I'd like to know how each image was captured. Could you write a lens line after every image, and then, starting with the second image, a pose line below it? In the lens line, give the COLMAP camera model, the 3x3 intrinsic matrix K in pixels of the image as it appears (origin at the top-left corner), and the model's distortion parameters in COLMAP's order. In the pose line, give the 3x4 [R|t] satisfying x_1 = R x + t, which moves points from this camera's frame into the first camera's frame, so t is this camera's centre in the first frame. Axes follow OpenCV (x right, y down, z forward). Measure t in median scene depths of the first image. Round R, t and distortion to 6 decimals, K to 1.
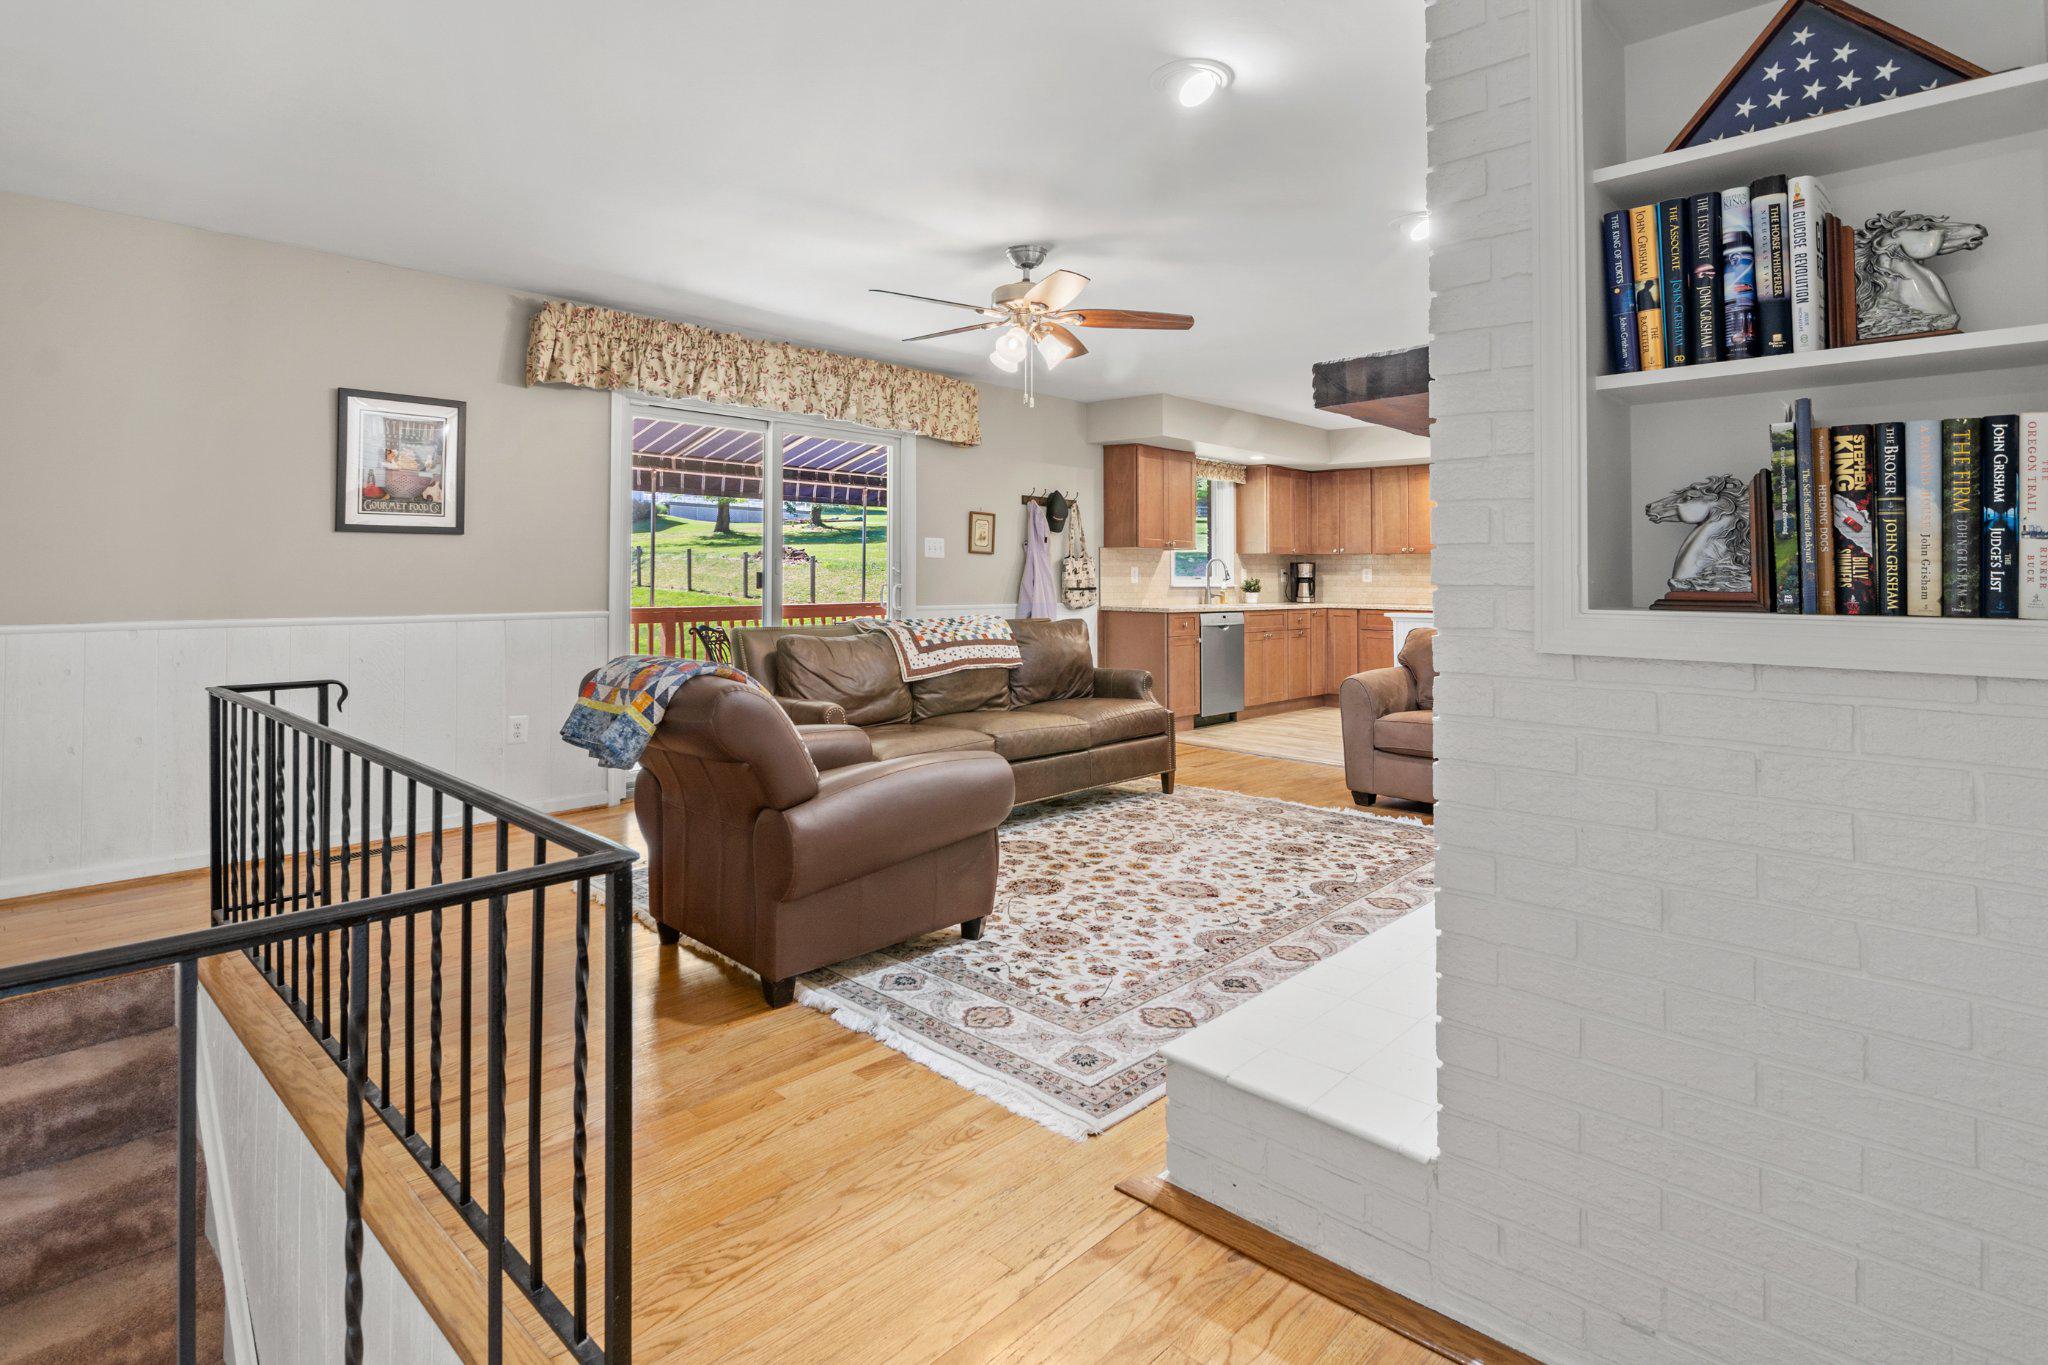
lens RADIAL K [[1049.1, 0, 1028.1], [0, 1049.1, 535.5], [0, 0, 1]] dist [-0.005887, -0.002956]
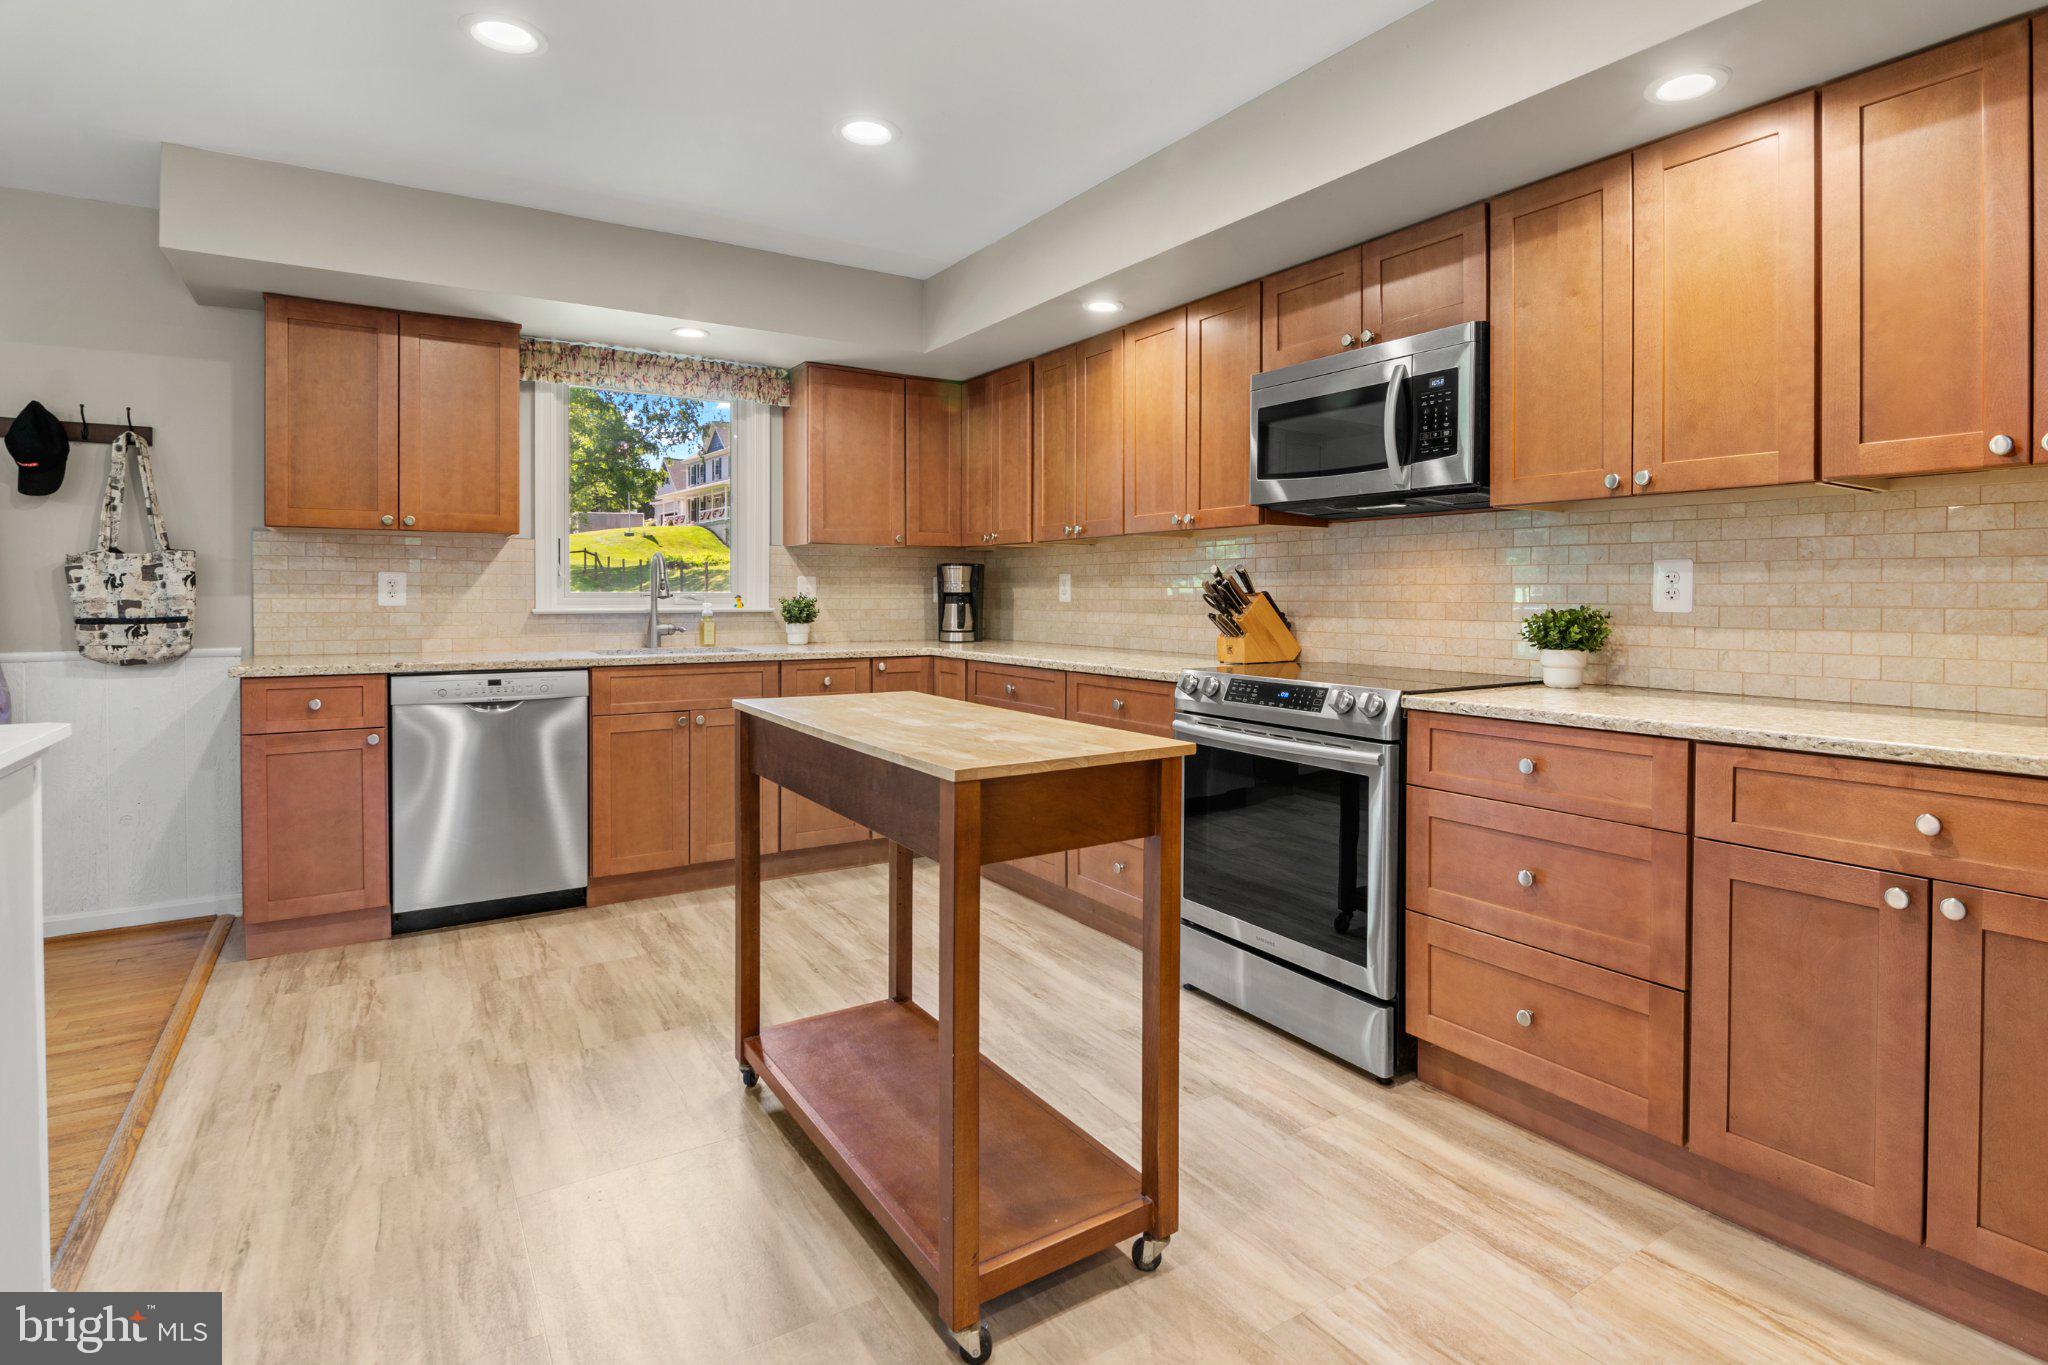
lens RADIAL K [[1020.3, 0, 1033.5], [0, 1020.3, 604.4], [0, 0, 1]] dist [-0.005470, -0.004147]
pose [[0.970180, -0.003871, -0.242356, 0.742369], [0.015650, 0.998786, 0.046698, 0.040926], [0.241881, -0.049098, 0.969063, 0.934822]]
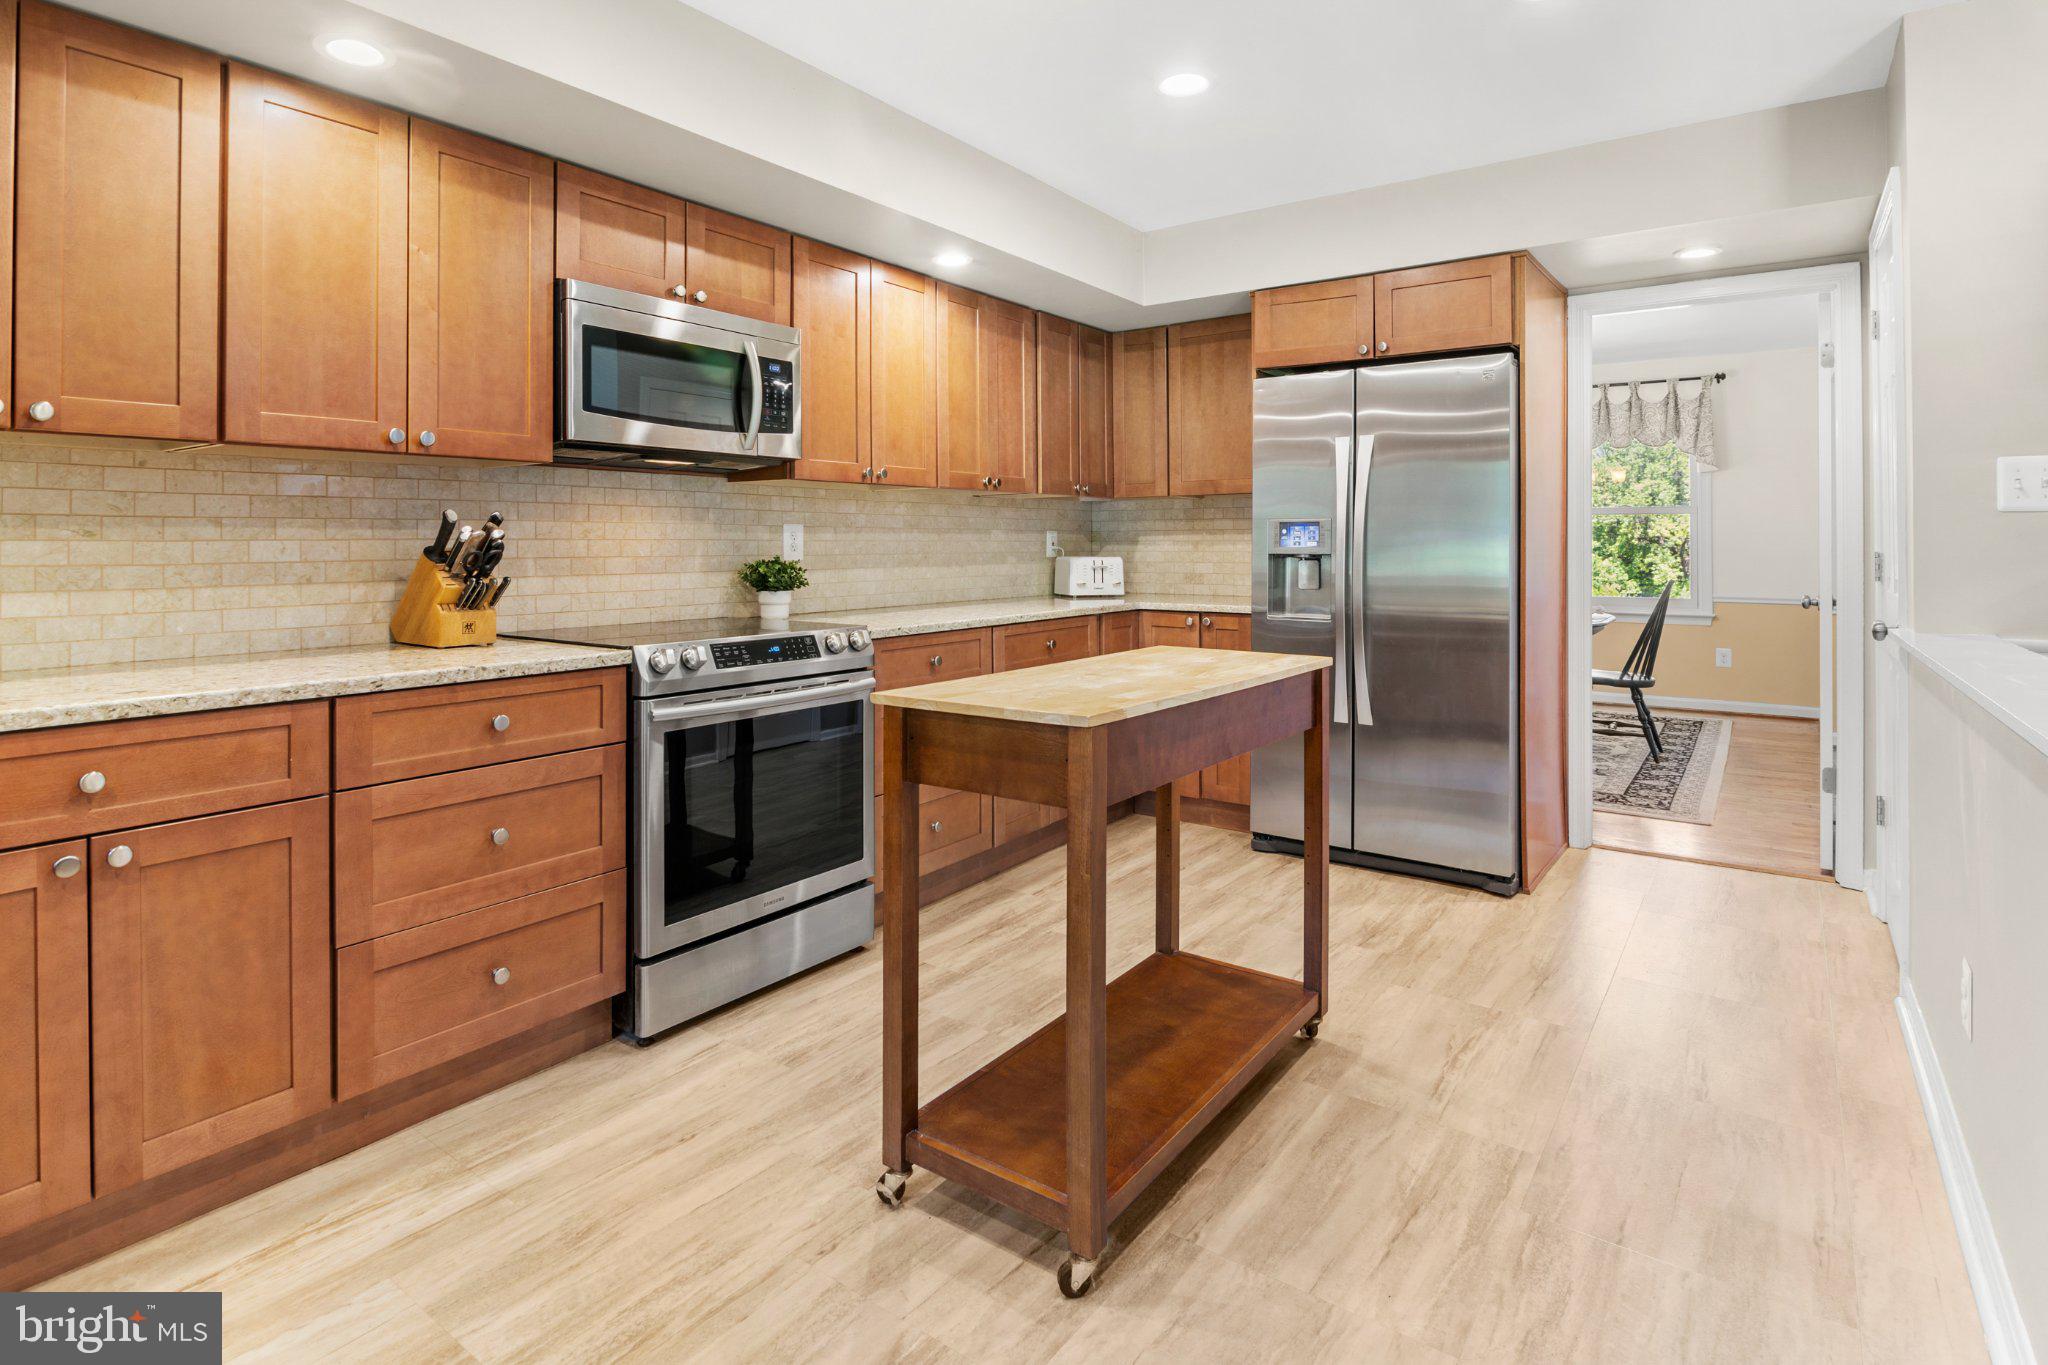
lens RADIAL K [[1049.1, 0, 1028.1], [0, 1049.1, 535.5], [0, 0, 1]] dist [-0.005887, -0.002956]
pose [[-0.130571, -0.001794, 0.991437, 0.233529], [-0.038893, 0.999238, -0.003314, 0.050402], [-0.990676, -0.038993, -0.130541, 1.371703]]
